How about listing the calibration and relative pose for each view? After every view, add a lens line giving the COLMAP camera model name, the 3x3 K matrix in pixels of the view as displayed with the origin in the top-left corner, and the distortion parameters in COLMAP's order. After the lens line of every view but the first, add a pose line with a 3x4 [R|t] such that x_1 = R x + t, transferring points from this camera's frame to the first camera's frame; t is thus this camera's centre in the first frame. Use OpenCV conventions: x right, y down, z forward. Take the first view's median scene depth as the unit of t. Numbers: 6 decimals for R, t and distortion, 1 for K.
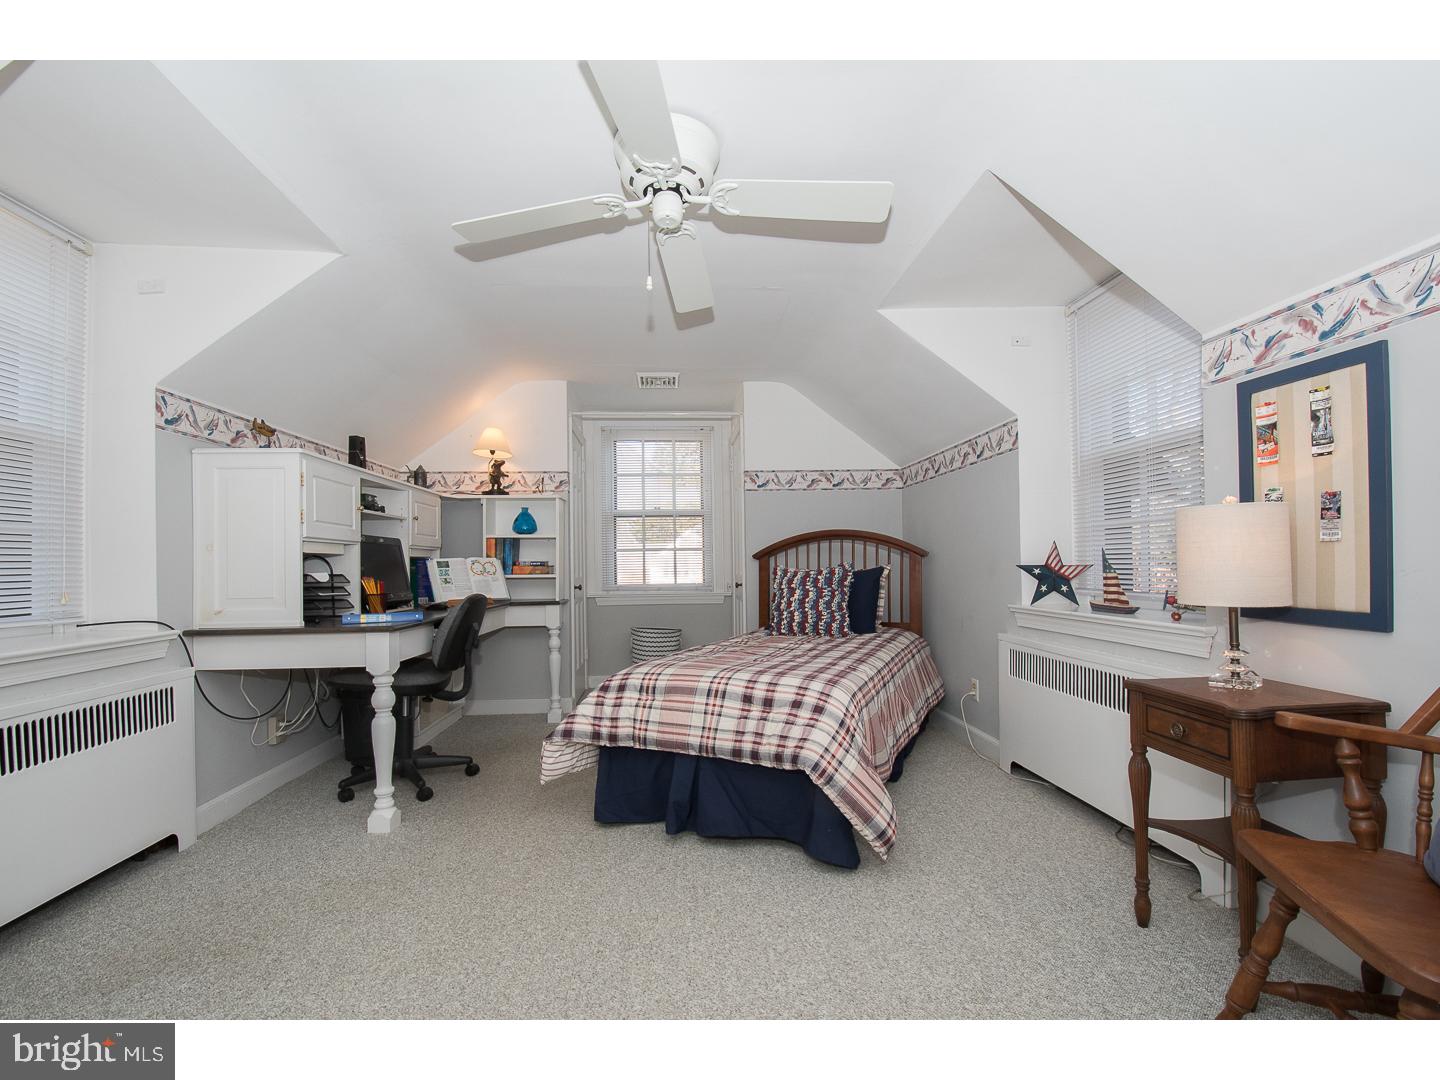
lens RADIAL K [[634.2, 0, 715.2], [0, 634.2, 559.6], [0, 0, 1]] dist [0.009102, -0.017630]
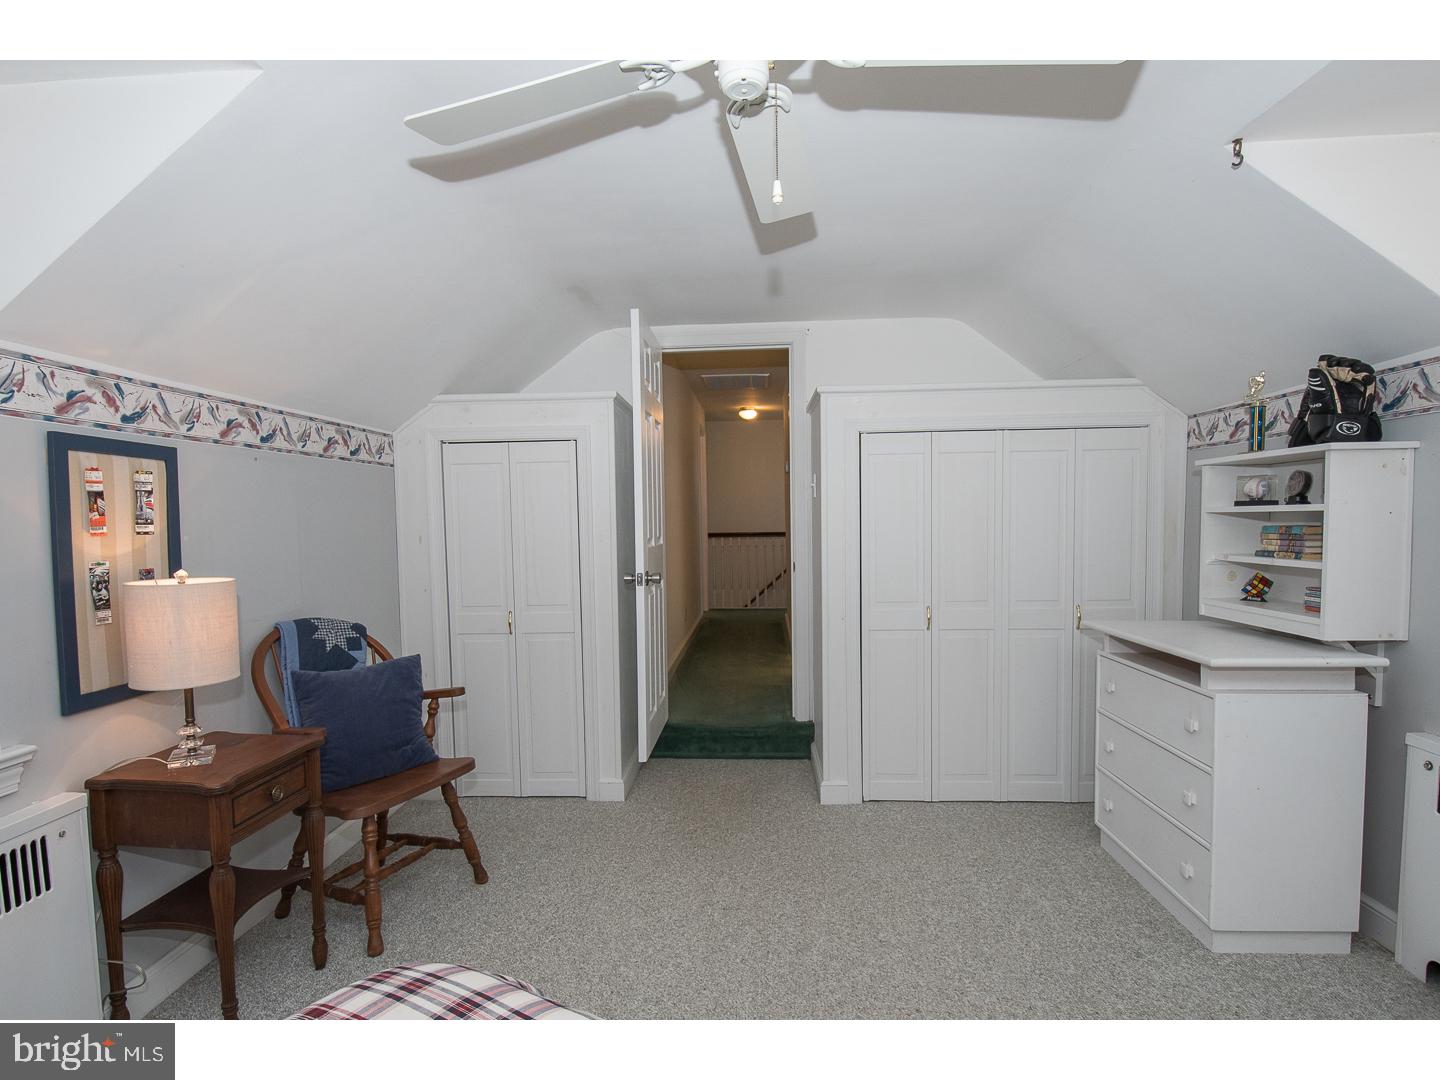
lens RADIAL K [[743.5, 0, 719.1], [0, 743.5, 557.8], [0, 0, 1]] dist [0.019779, -0.035001]
pose [[-0.991423, 0.023598, 0.128543, -0.155678], [0.029139, 0.998718, 0.041403, -0.143292], [-0.127401, 0.044793, -0.990839, 2.028797]]
